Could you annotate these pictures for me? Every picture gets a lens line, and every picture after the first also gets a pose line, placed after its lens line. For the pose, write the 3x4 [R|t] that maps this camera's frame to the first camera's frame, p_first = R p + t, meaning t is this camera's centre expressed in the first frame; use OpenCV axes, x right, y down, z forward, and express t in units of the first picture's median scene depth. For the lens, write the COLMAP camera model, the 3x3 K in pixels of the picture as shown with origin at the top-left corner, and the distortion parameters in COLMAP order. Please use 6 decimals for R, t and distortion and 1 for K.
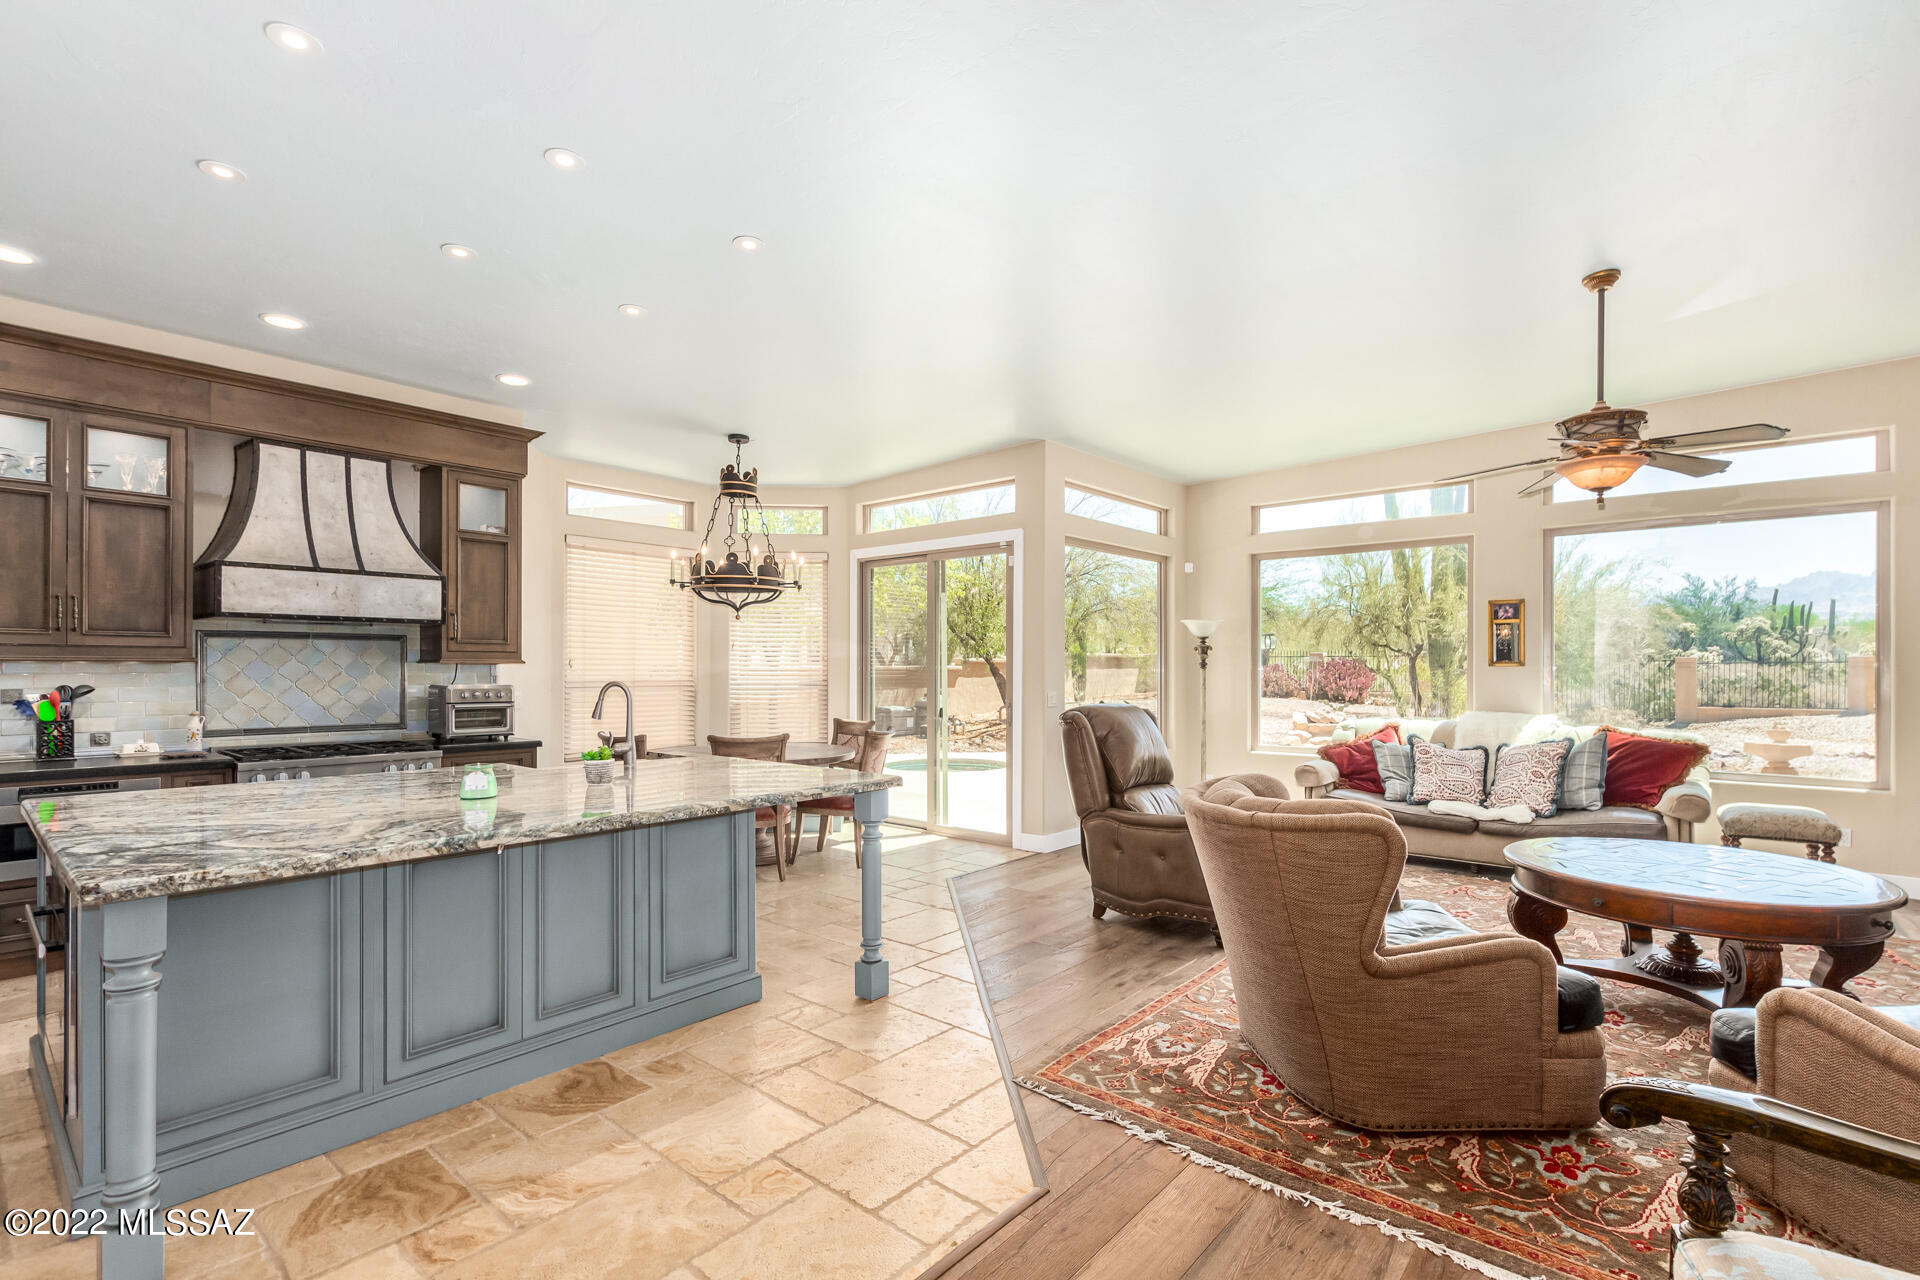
lens RADIAL K [[888.7, 0, 962.1], [0, 888.7, 665.3], [0, 0, 1]] dist [0.004522, 0.000230]
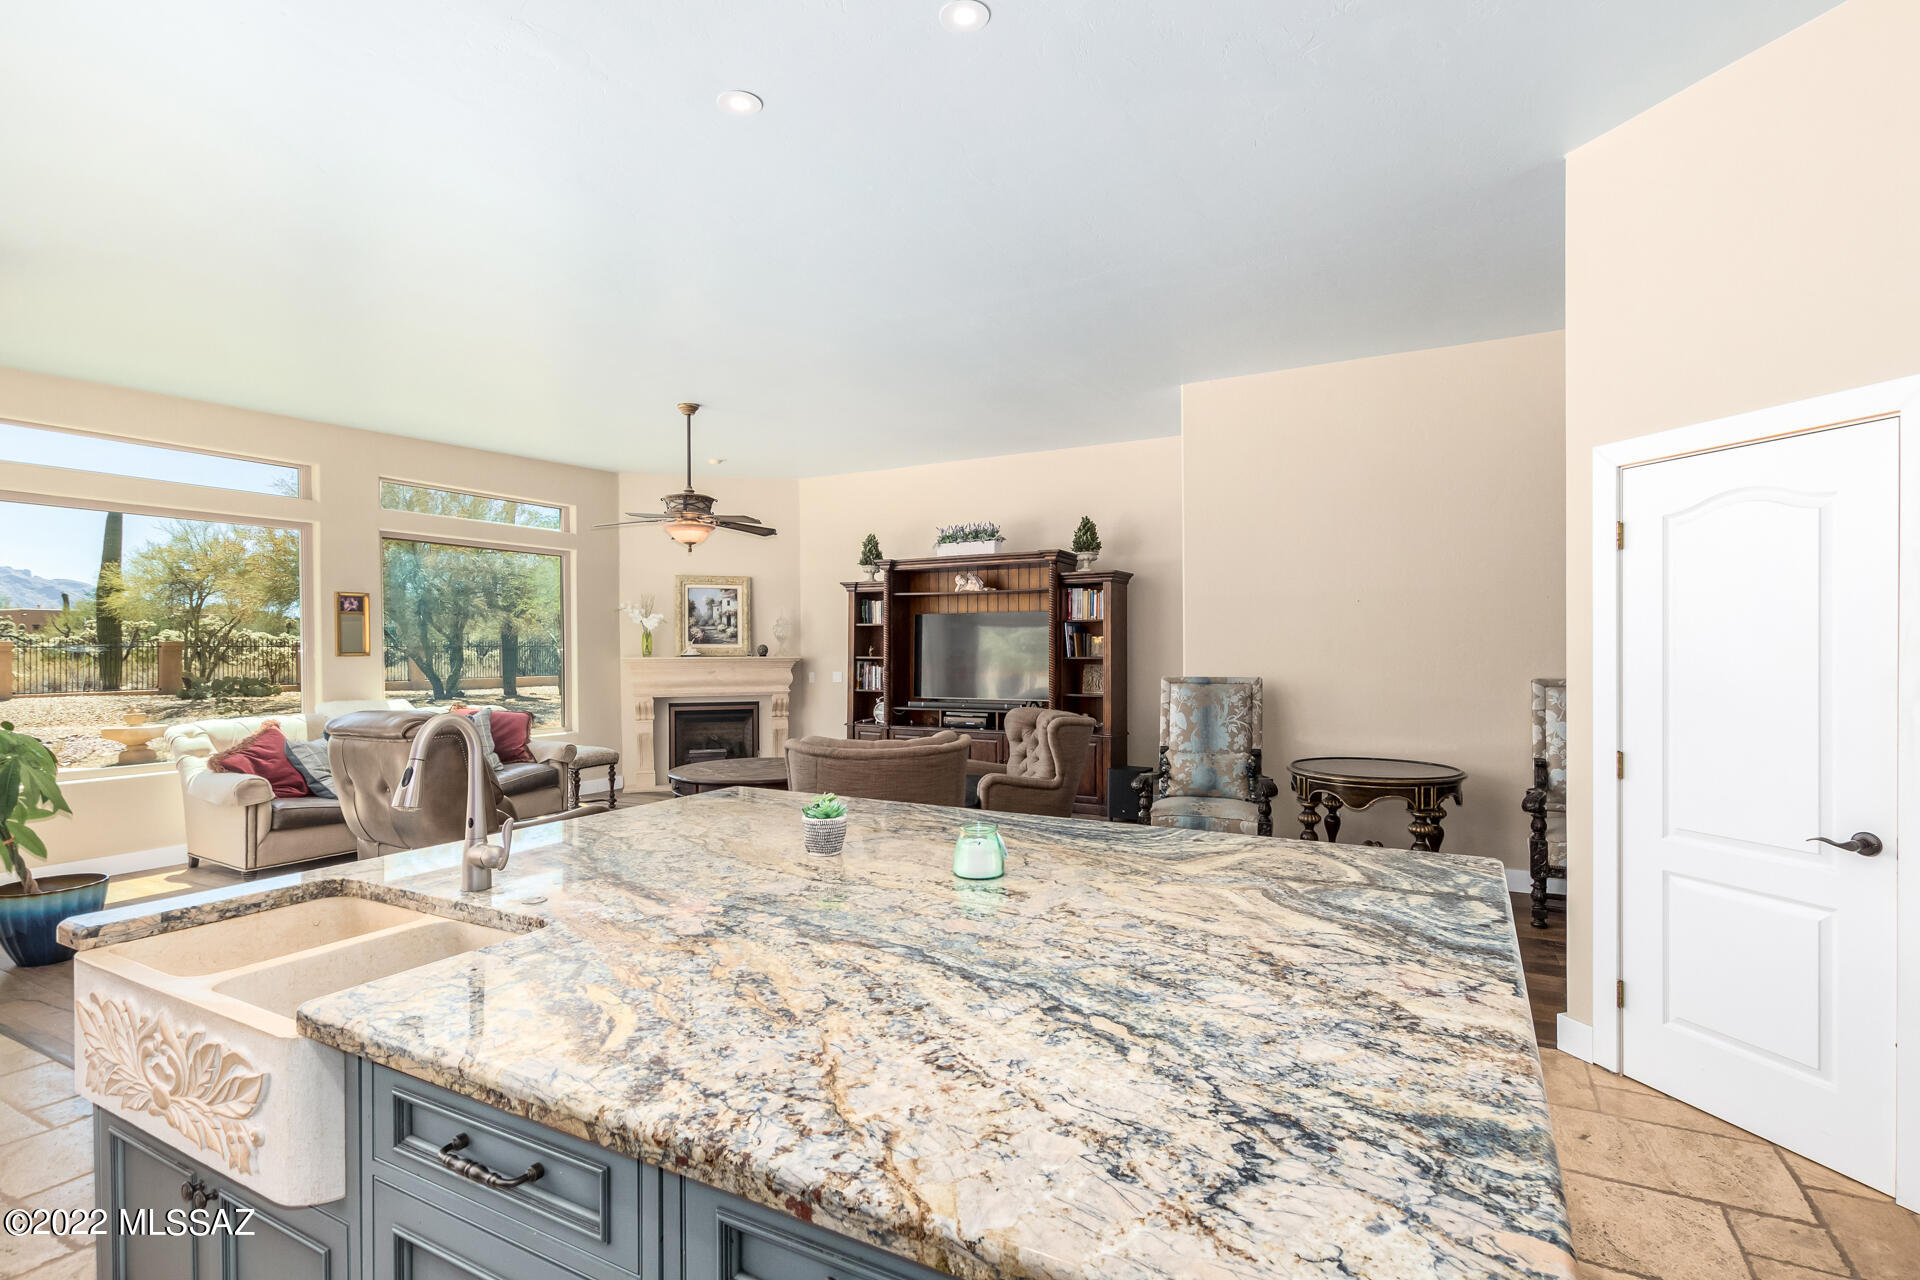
lens RADIAL K [[900.1, 0, 958.1], [0, 900.1, 670.1], [0, 0, 1]] dist [0.018498, -0.007508]
pose [[-0.213993, -0.023860, 0.976544, -0.705353], [-0.002504, 0.999712, 0.023877, -0.010940], [-0.976832, 0.002665, -0.213991, 0.683760]]
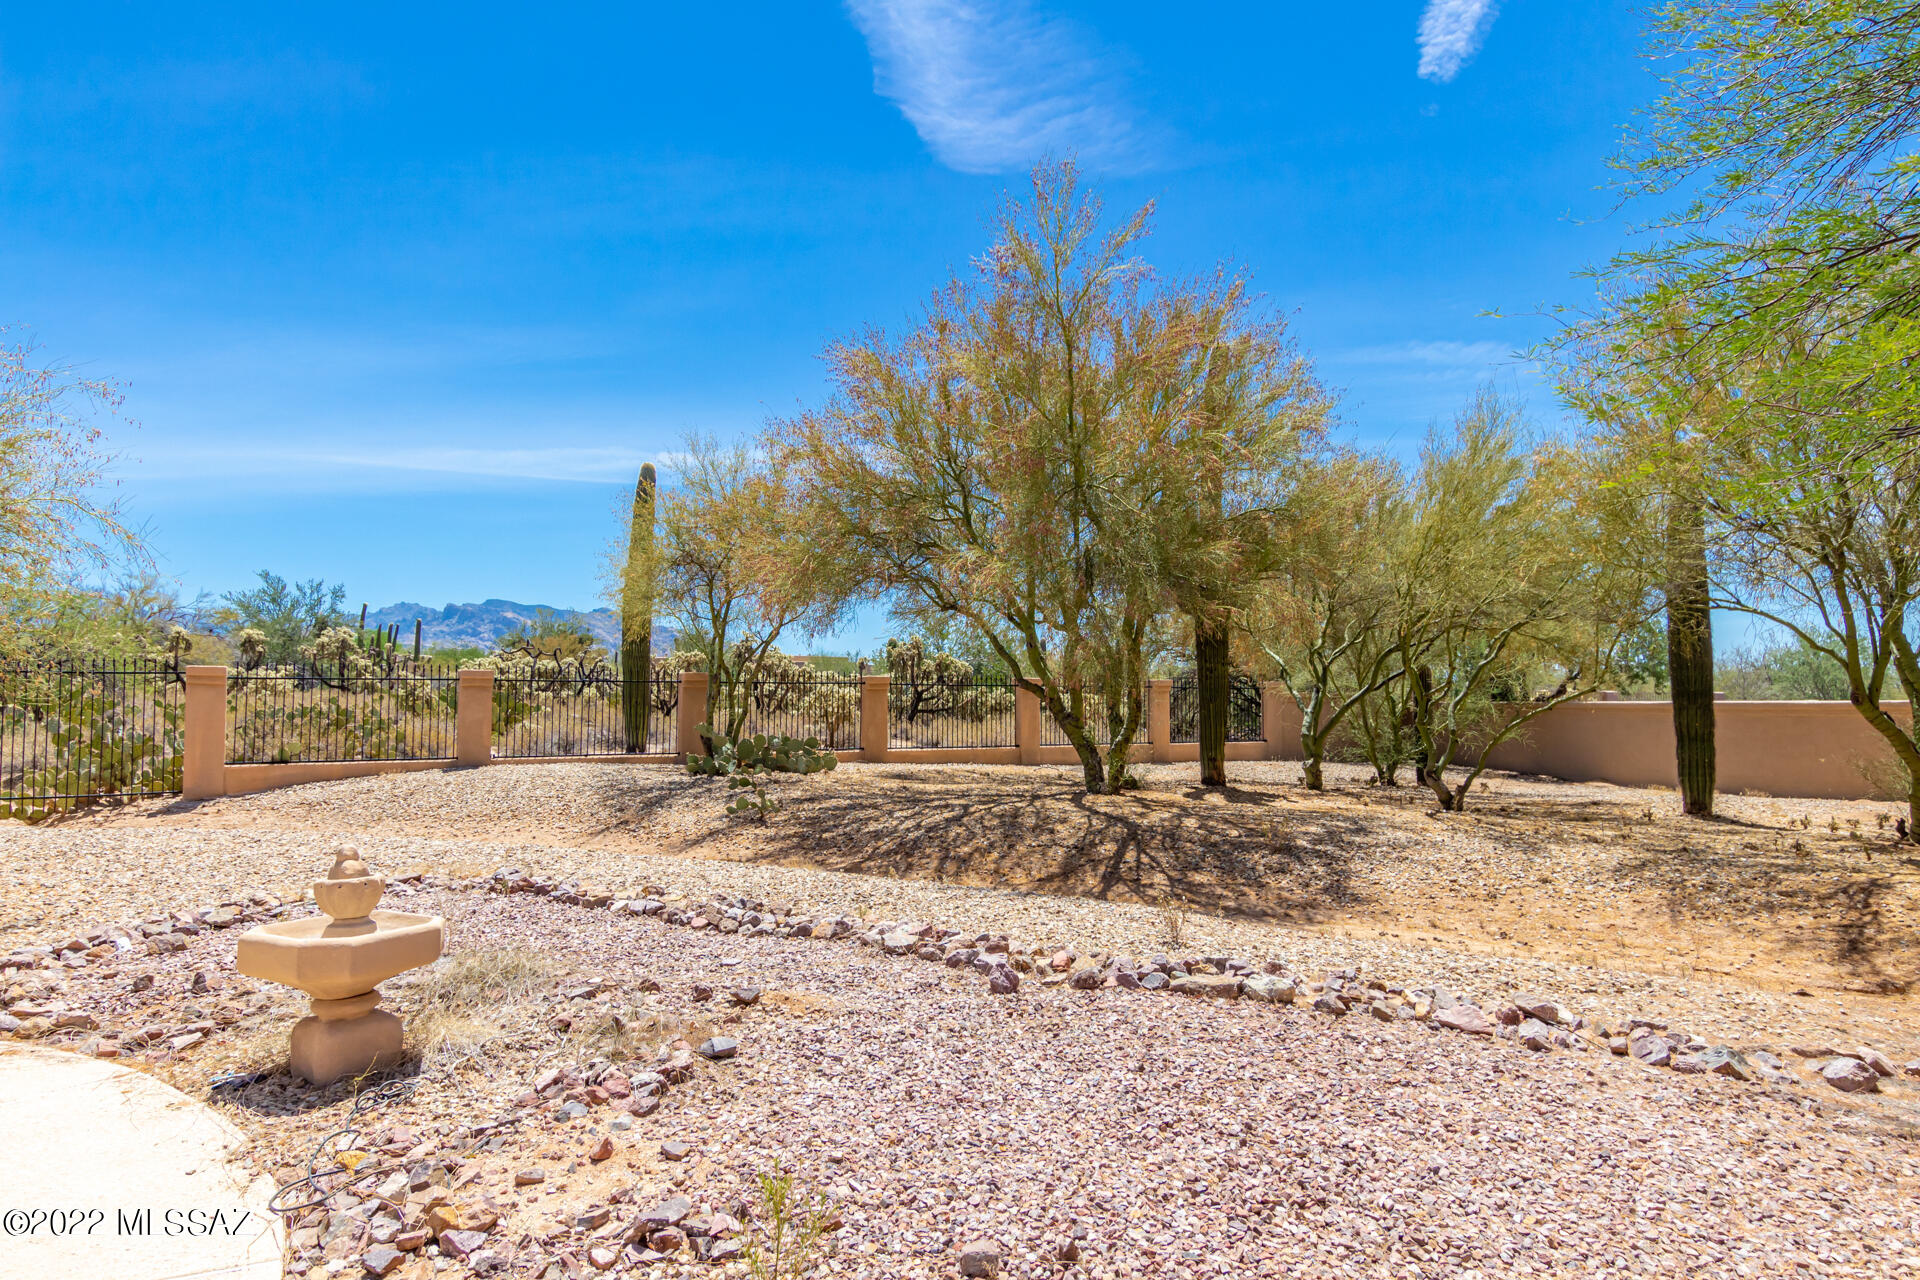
lens RADIAL K [[1122.7, 0, 960.0], [0, 1122.7, 640.0], [0, 0, 1]] dist [0.023840, -0.000335]
pose [[0.338694, 0.052135, 0.939451, 1.438363], [-0.004134, 0.998536, -0.053924, 0.034626], [-0.940888, 0.014380, 0.338414, 1.563660]]
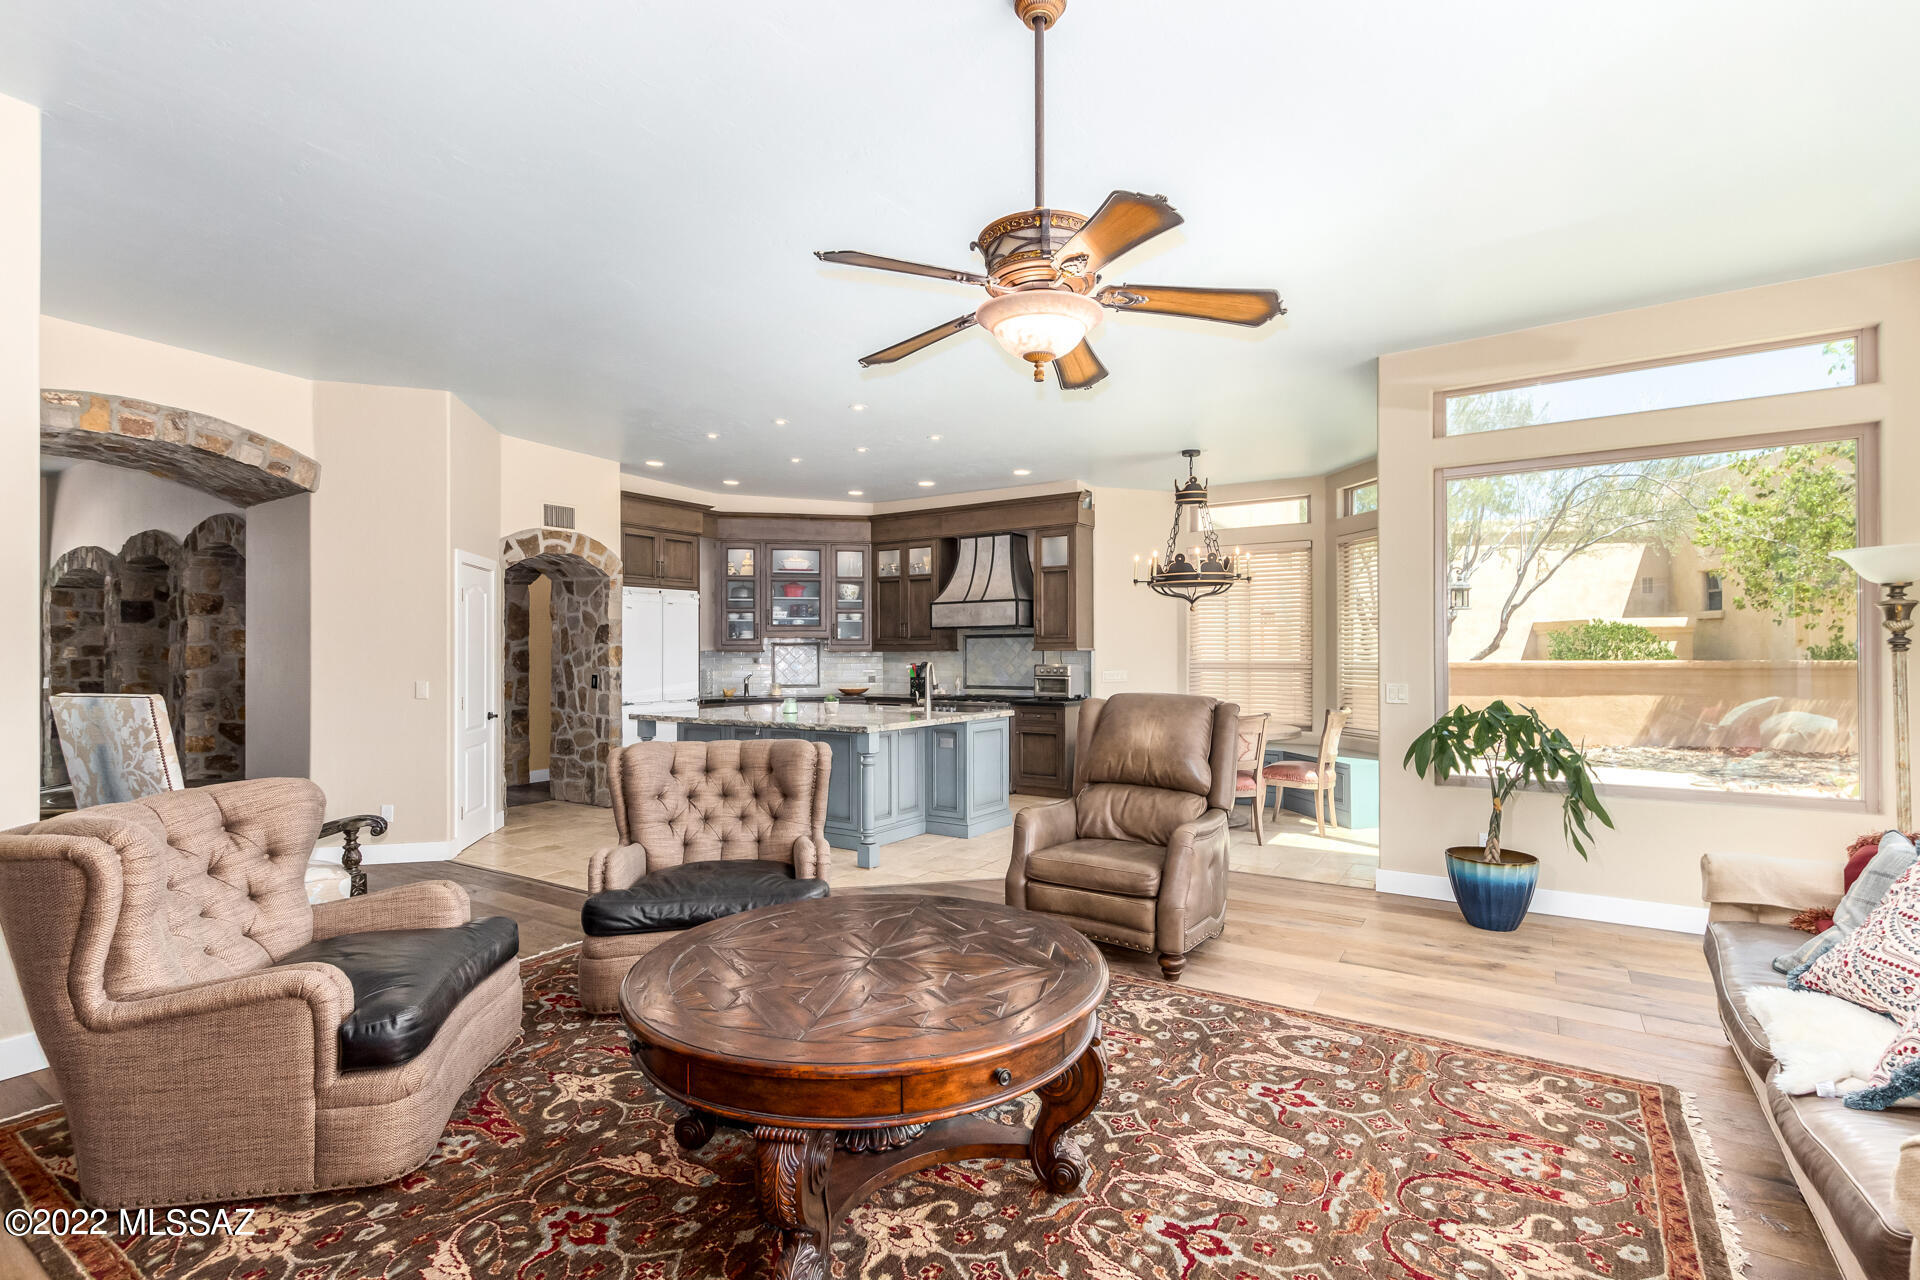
lens RADIAL K [[869.9, 0, 960.0], [0, 869.9, 640.0], [0, 0, 1]] dist [0.003254, 0.000291]
pose [[0.125962, -0.016128, -0.991904, 1.000589], [0.008963, 0.999846, -0.015119, 0.000909], [0.991995, -0.006986, 0.126087, 0.682319]]
